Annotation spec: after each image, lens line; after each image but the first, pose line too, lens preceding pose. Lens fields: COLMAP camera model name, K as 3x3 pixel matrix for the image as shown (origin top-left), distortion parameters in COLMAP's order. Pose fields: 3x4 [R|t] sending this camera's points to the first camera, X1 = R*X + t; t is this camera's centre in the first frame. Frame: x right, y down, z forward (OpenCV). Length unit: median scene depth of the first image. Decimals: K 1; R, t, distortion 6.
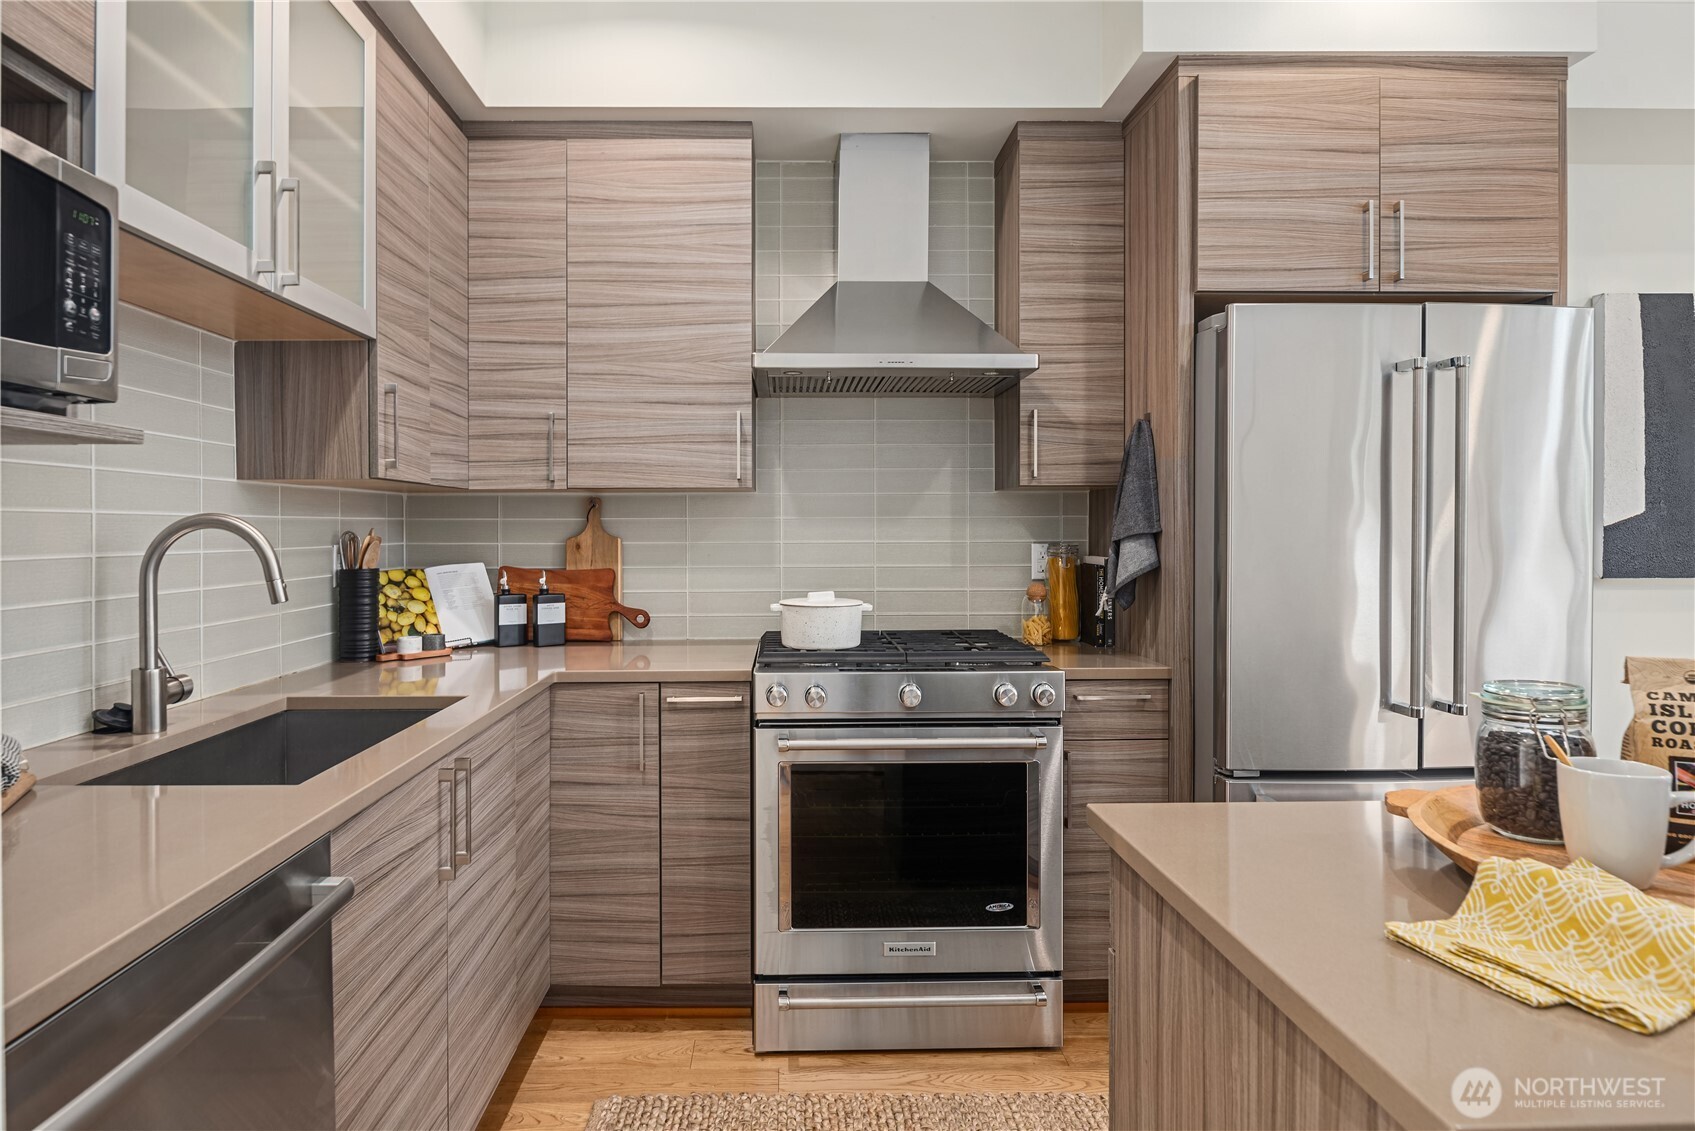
lens RADIAL K [[929.8, 0, 809.0], [0, 929.8, 546.3], [0, 0, 1]] dist [0.002294, -0.005760]
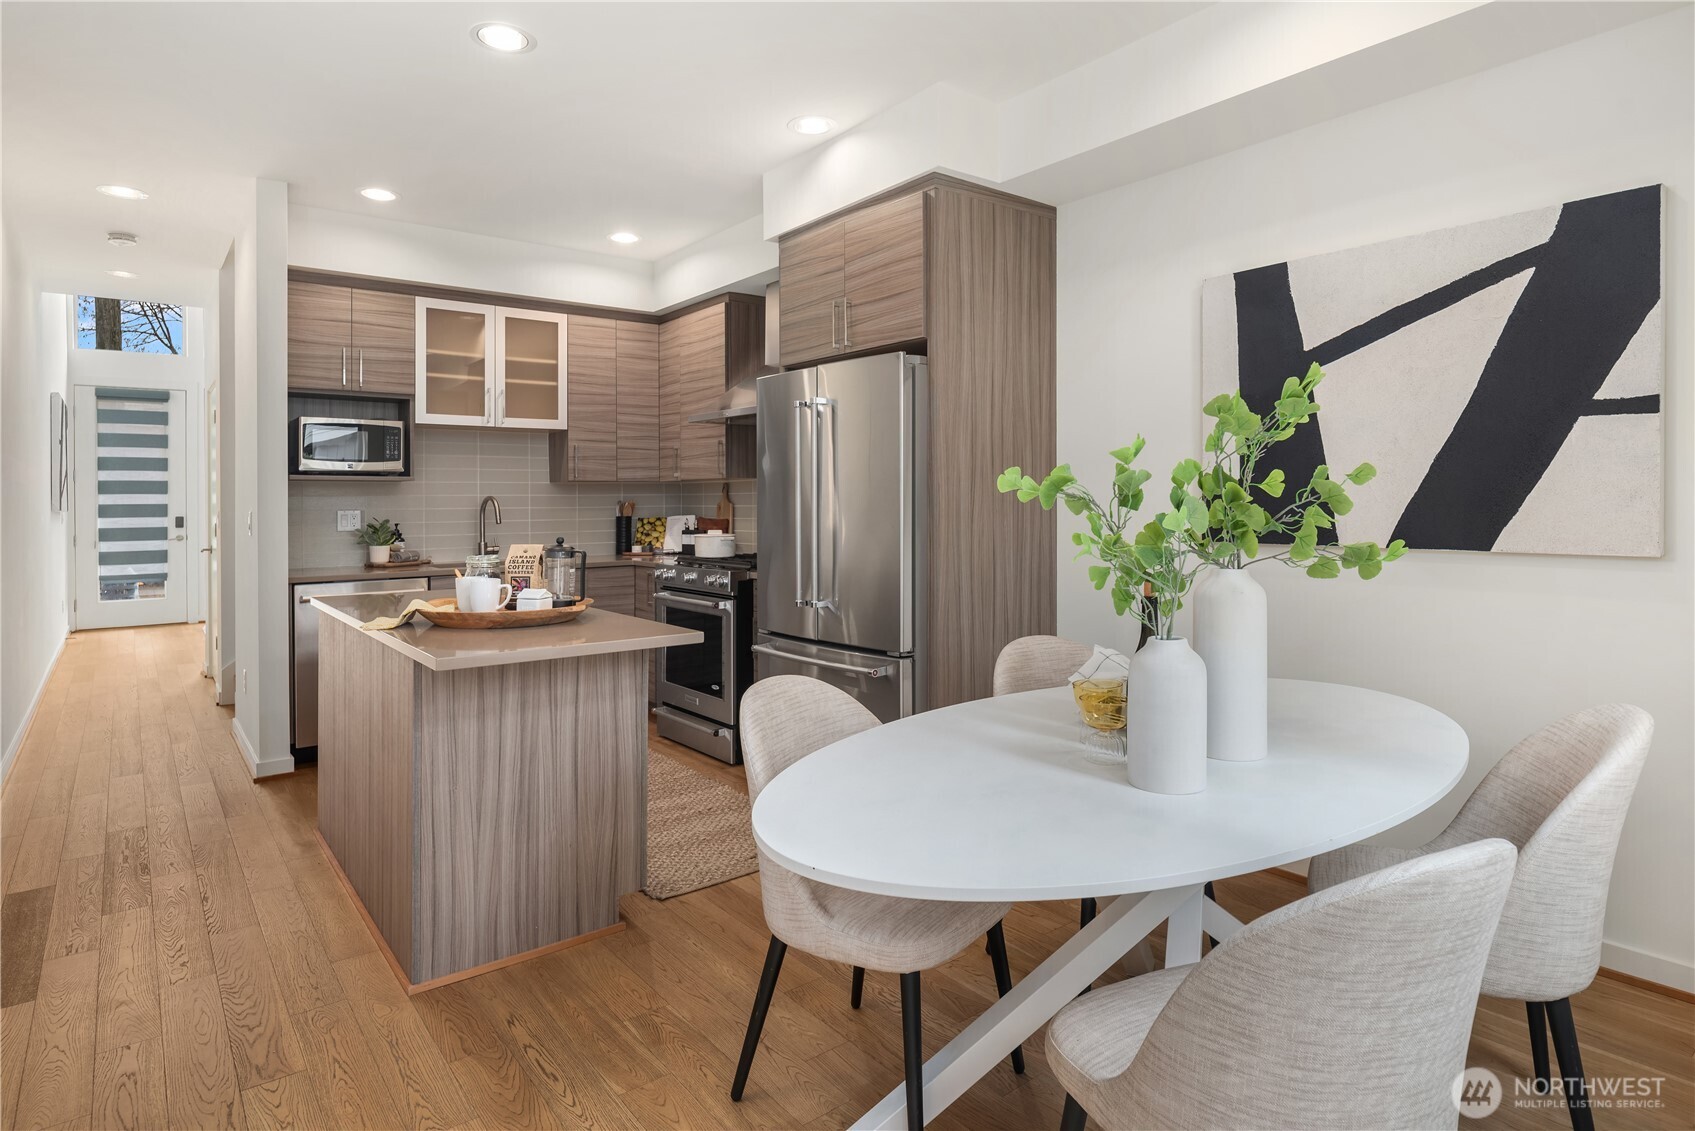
lens RADIAL K [[929.8, 0, 841.5], [0, 929.8, 499.0], [0, 0, 1]] dist [0.002294, -0.005760]
pose [[0.598988, -0.003446, -0.800751, 1.762610], [-0.004236, 0.999963, -0.007471, -0.004969], [0.800747, 0.007867, 0.598951, 0.017588]]
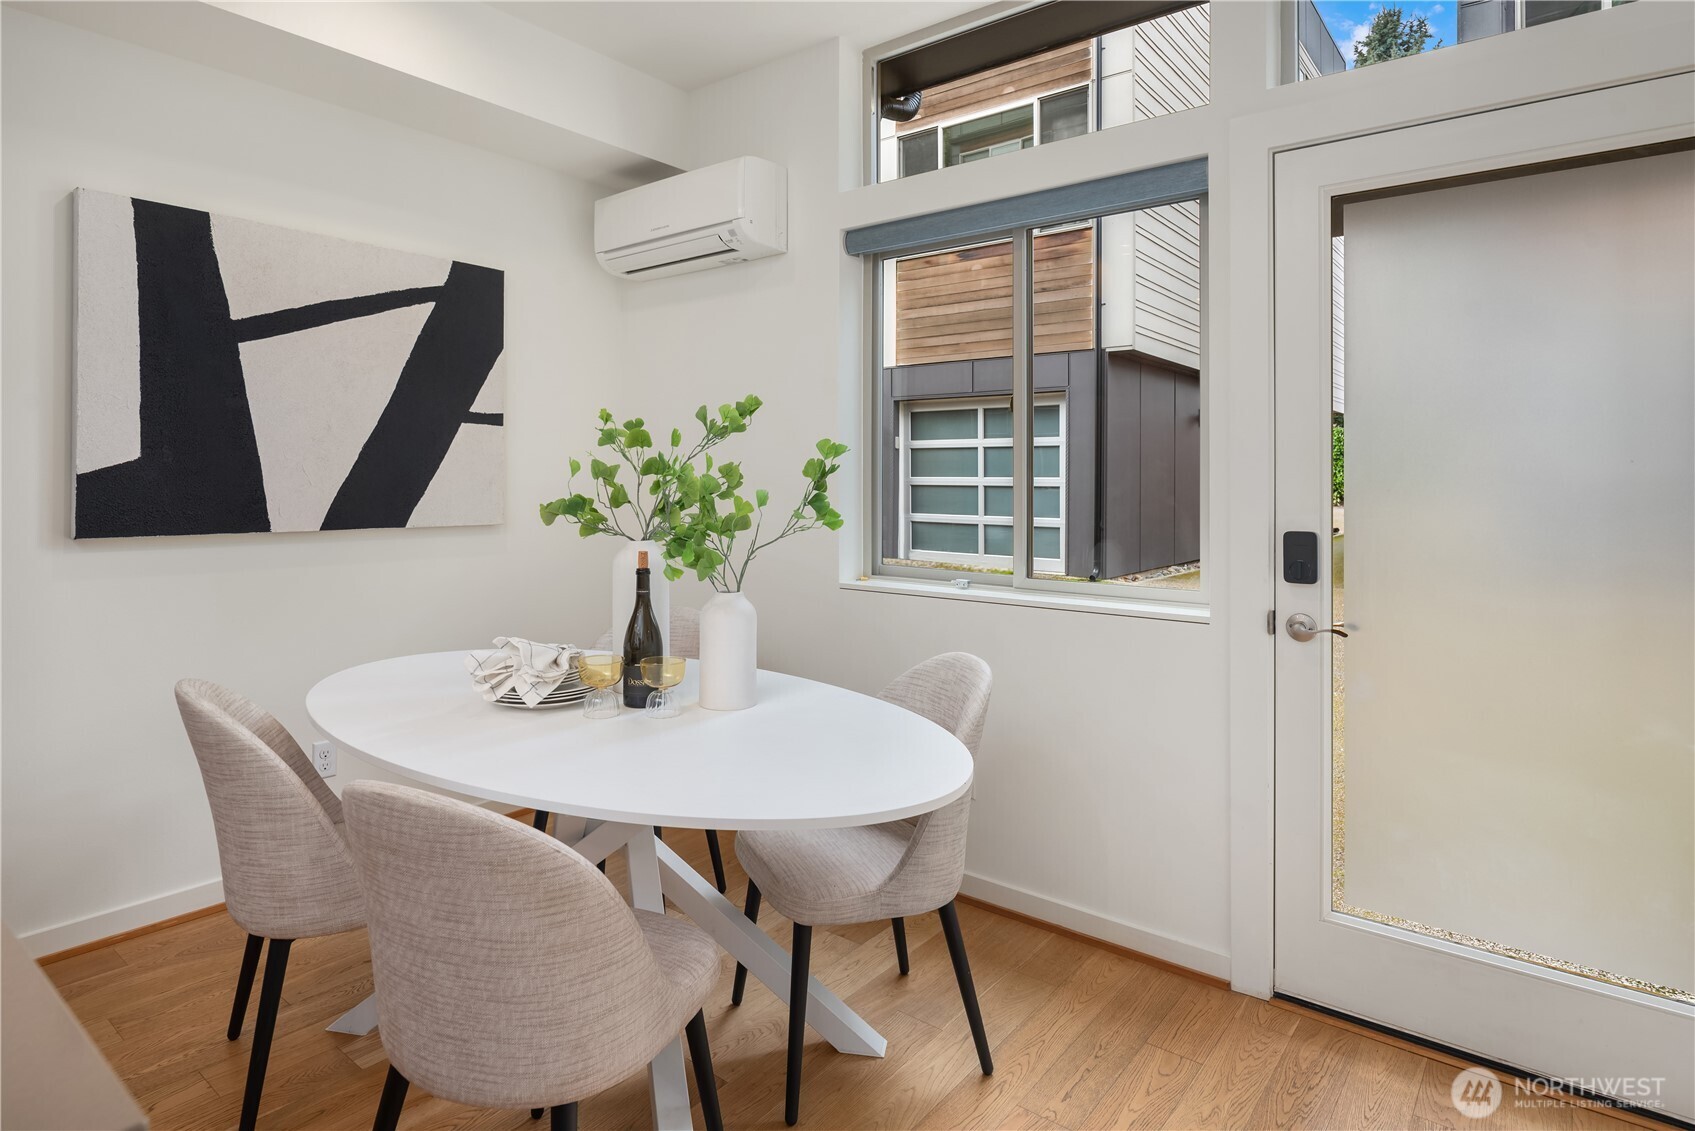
lens RADIAL K [[929.8, 0, 826.2], [0, 929.8, 493.9], [0, 0, 1]] dist [0.002294, -0.005760]
pose [[0.640992, -0.008200, 0.767503, 0.785514], [0.003821, 0.999965, 0.007492, -0.009793], [-0.767538, -0.001869, 0.641001, -0.016116]]
